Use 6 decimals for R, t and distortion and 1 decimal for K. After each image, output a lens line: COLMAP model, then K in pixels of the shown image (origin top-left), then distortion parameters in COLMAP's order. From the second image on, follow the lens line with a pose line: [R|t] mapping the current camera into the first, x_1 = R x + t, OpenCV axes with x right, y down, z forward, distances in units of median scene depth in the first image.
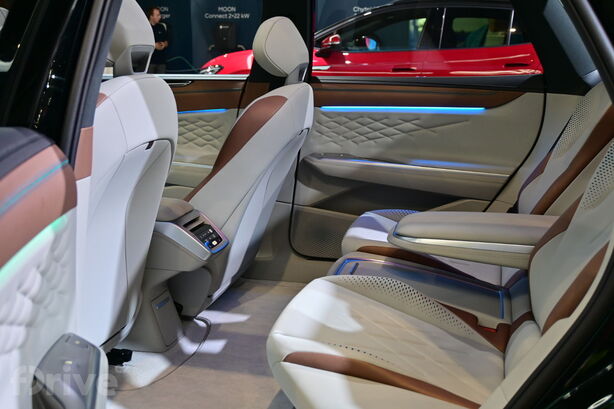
lens RADIAL K [[731.4, 0, 304.3], [0, 731.4, 204.7], [0, 0, 1]] dist [-0.021710, 0.000000]
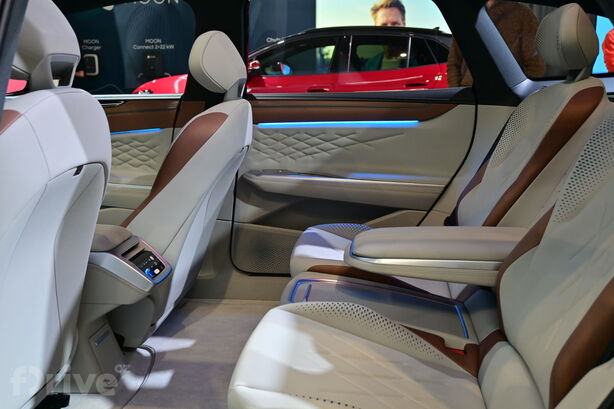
lens RADIAL K [[634.0, 0, 309.9], [0, 634.0, 204.9], [0, 0, 1]] dist [-0.013485, 0.000000]
pose [[0.990988, -0.040630, 0.127638, -0.025105], [0.041797, 0.999105, -0.006475, -0.016400], [-0.127261, 0.011751, 0.991800, 0.150345]]
